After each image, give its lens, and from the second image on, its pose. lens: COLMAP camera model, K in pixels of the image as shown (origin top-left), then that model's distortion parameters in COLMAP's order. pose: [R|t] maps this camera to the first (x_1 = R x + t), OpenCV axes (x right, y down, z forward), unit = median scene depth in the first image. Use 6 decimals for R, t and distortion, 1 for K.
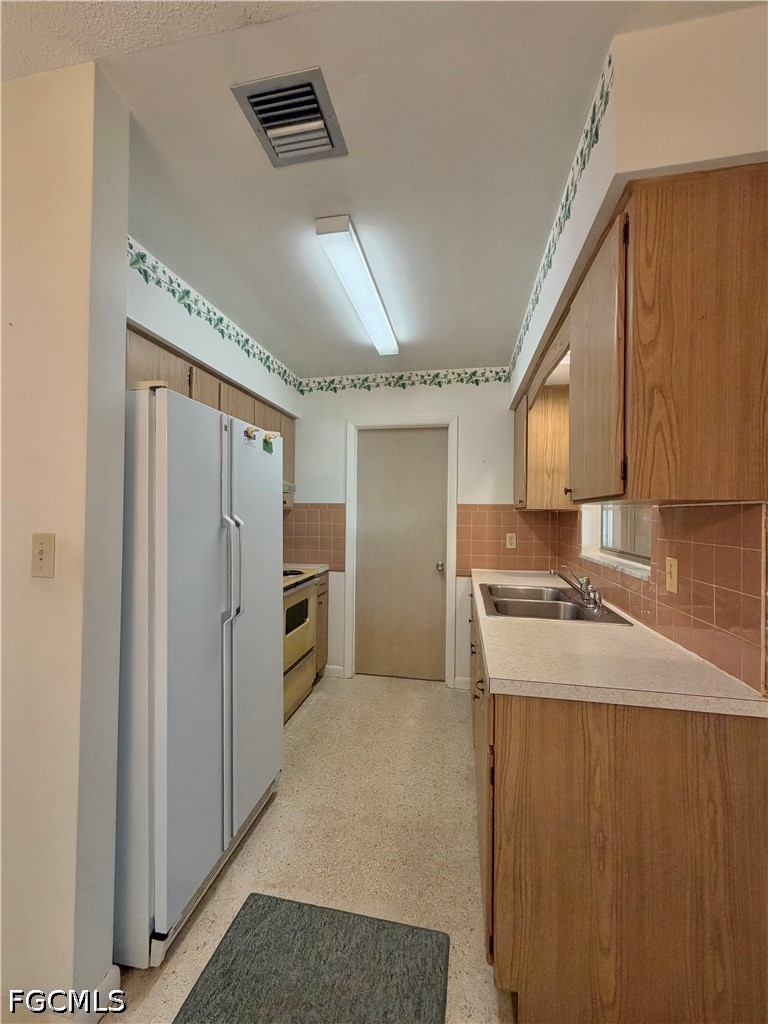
lens RADIAL K [[408.1, 0, 381.4], [0, 408.1, 517.2], [0, 0, 1]] dist [-0.001366, 0.001208]
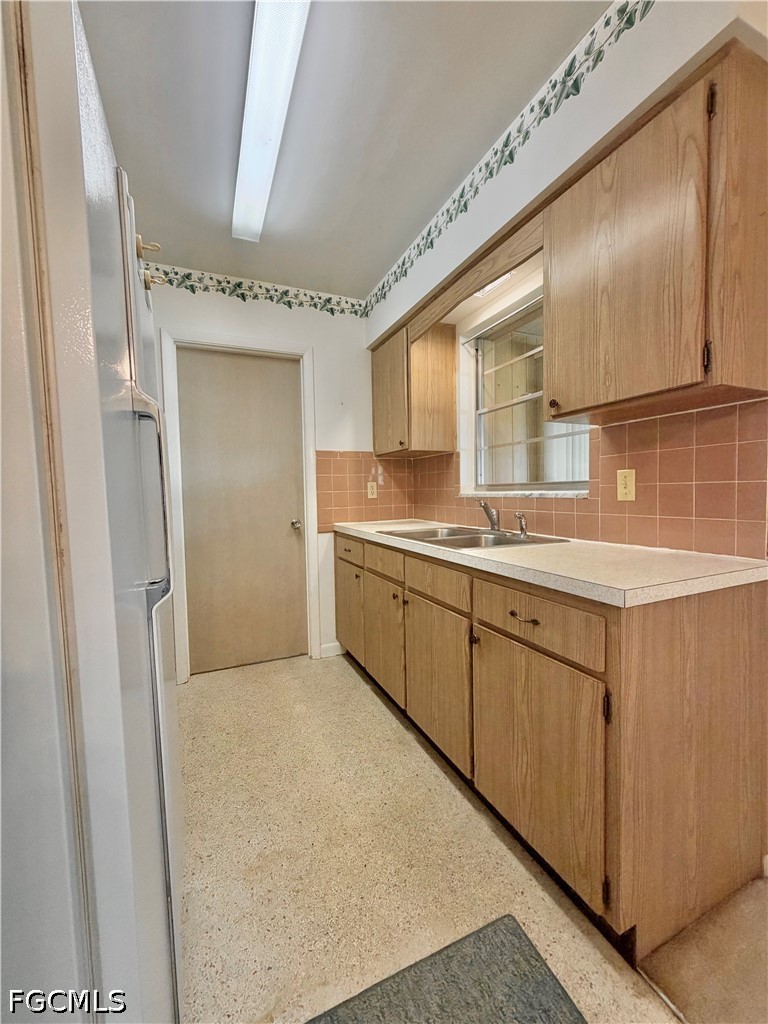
lens RADIAL K [[408.1, 0, 383.8], [0, 408.1, 514.9], [0, 0, 1]] dist [-0.001366, 0.001208]
pose [[0.820234, -0.060485, 0.568822, -0.212598], [0.032400, 0.997710, 0.059369, 0.061856], [-0.571110, -0.030267, 0.820315, 0.212855]]
